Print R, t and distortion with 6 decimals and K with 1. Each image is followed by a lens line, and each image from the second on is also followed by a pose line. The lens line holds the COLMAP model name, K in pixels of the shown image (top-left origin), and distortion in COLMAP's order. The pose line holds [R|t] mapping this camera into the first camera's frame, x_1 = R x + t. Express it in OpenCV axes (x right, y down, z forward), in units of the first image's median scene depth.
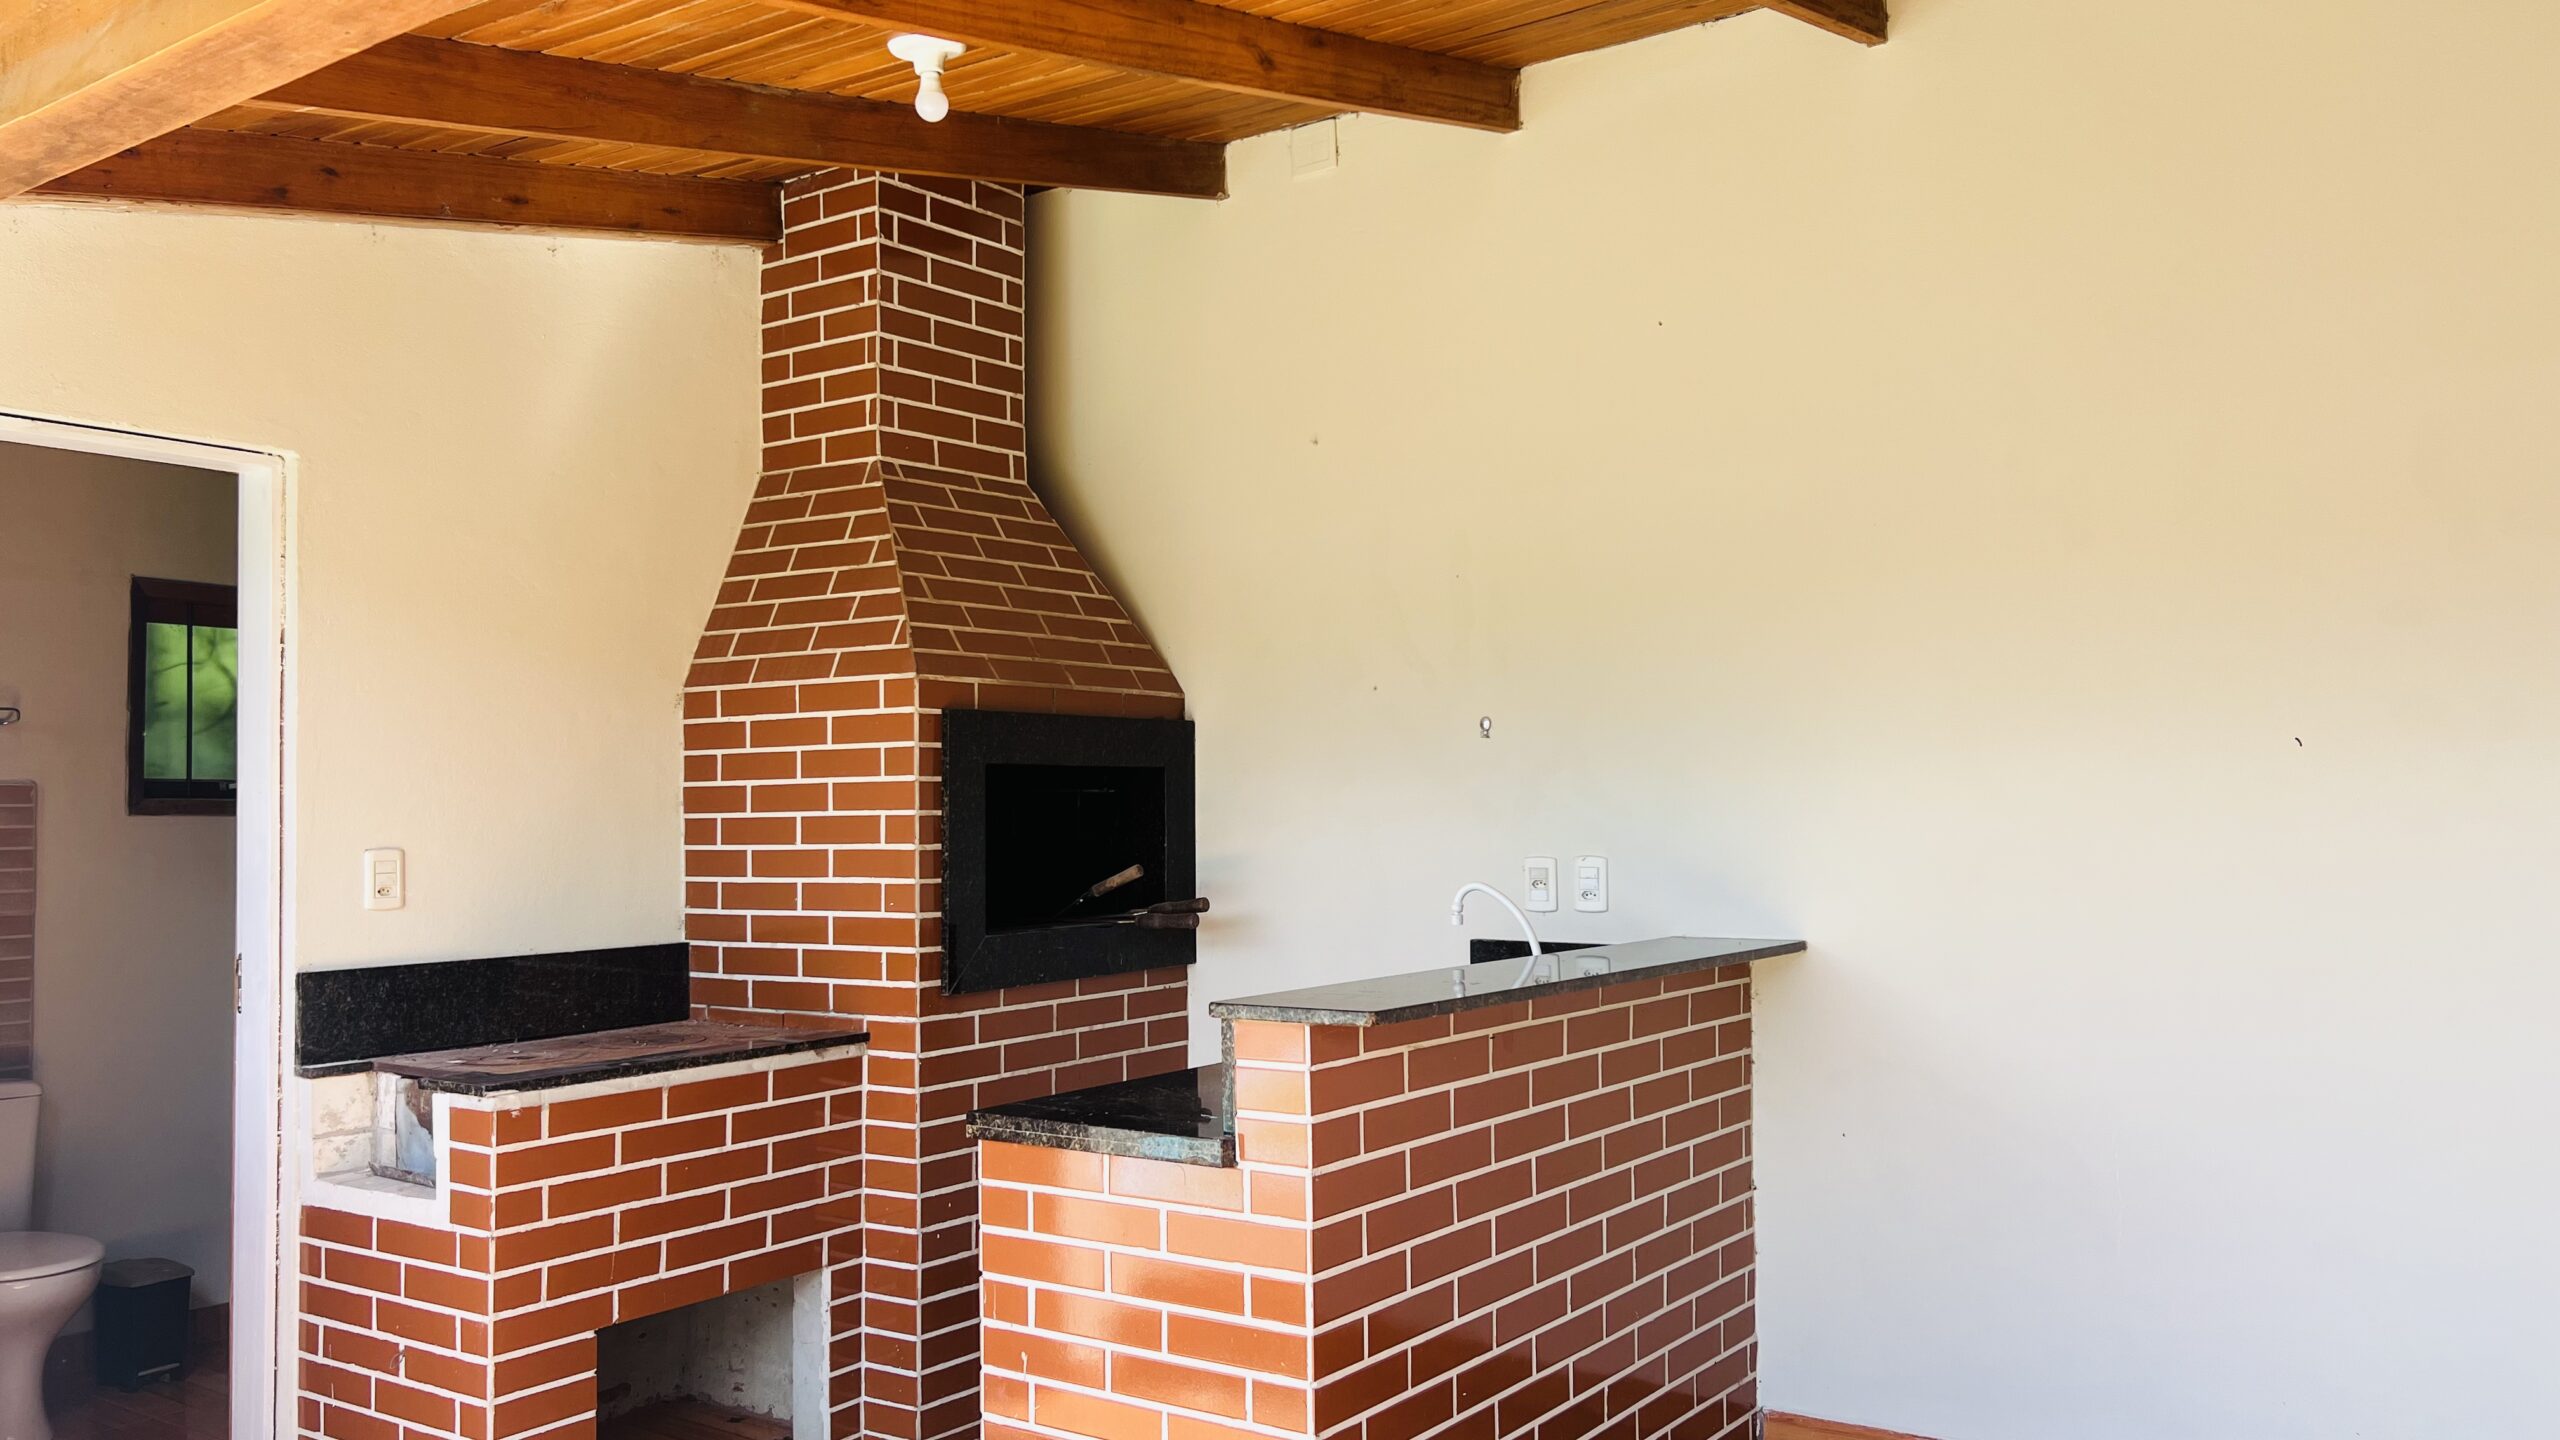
lens RADIAL K [[1942.3, 0, 1280.0], [0, 1942.3, 720.0], [0, 0, 1]] dist [-0.004404, -0.004092]
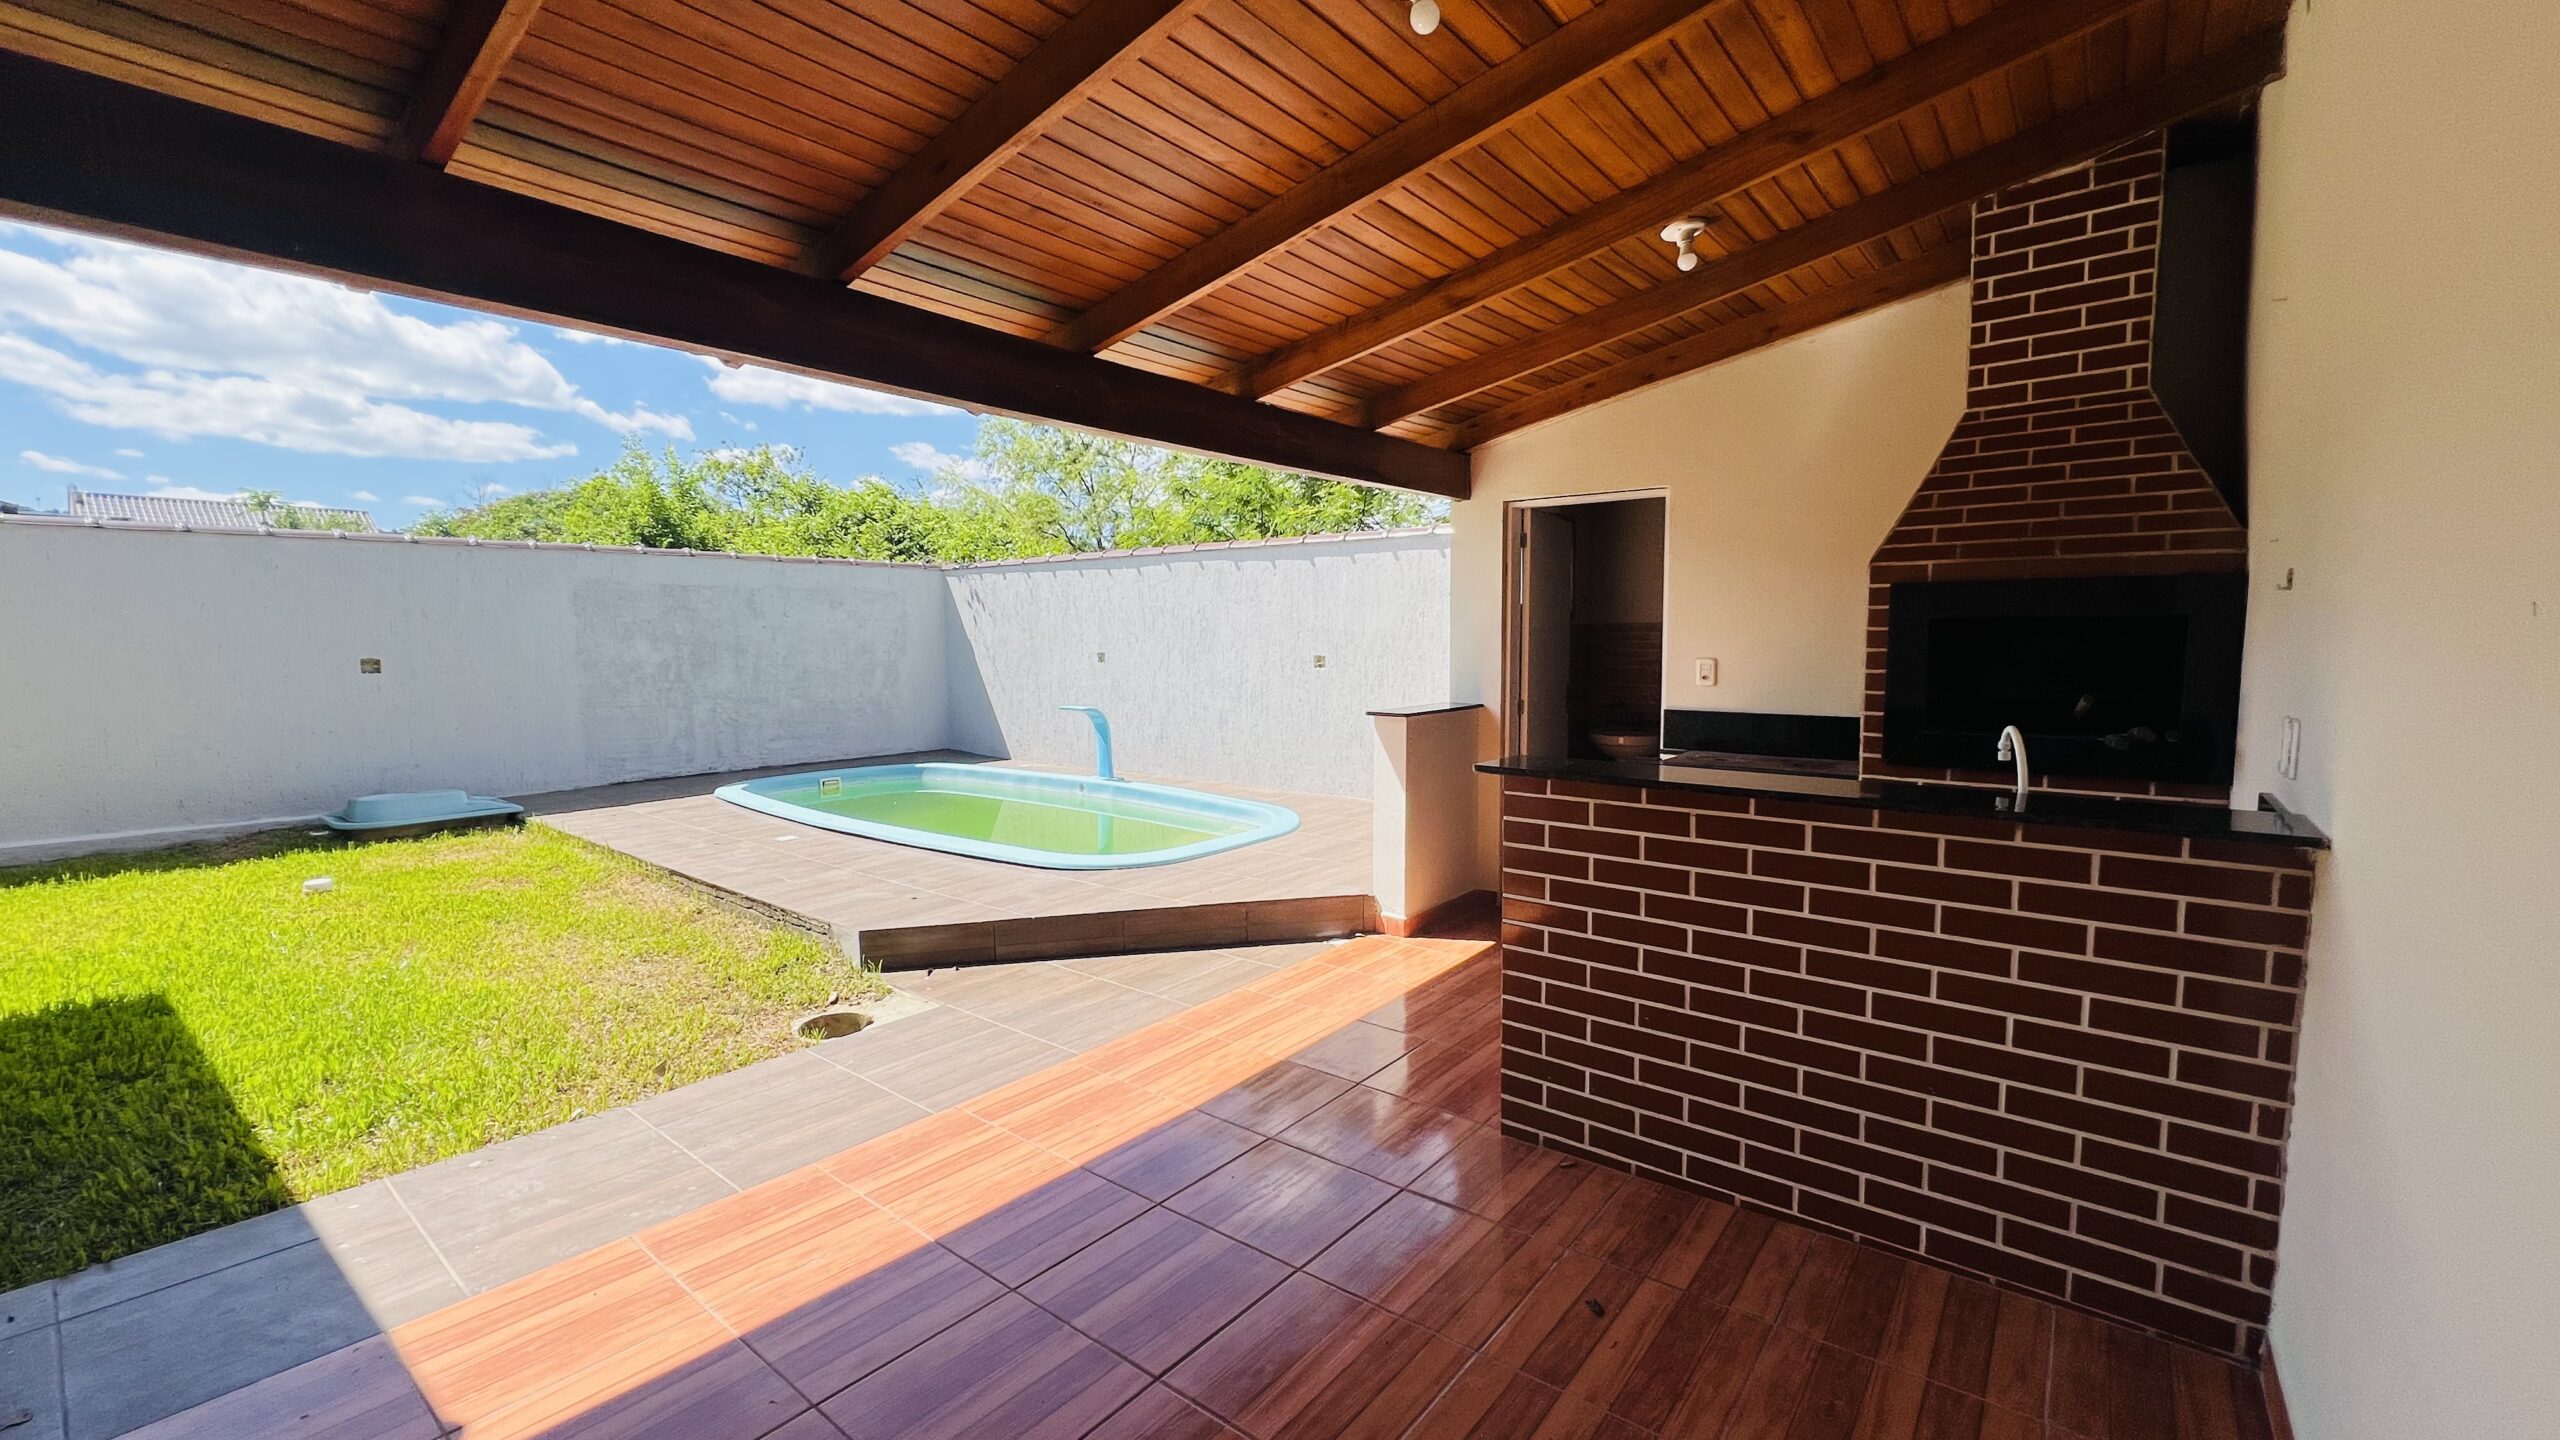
lens RADIAL K [[1024.1, 0, 1280.0], [0, 1024.1, 720.0], [0, 0, 1]] dist [-0.006392, 0.000619]
pose [[-0.061314, 0.100691, -0.993027, 0.809785], [0.058955, 0.993527, 0.097101, -0.006638], [0.996376, -0.052590, -0.066853, 0.648258]]
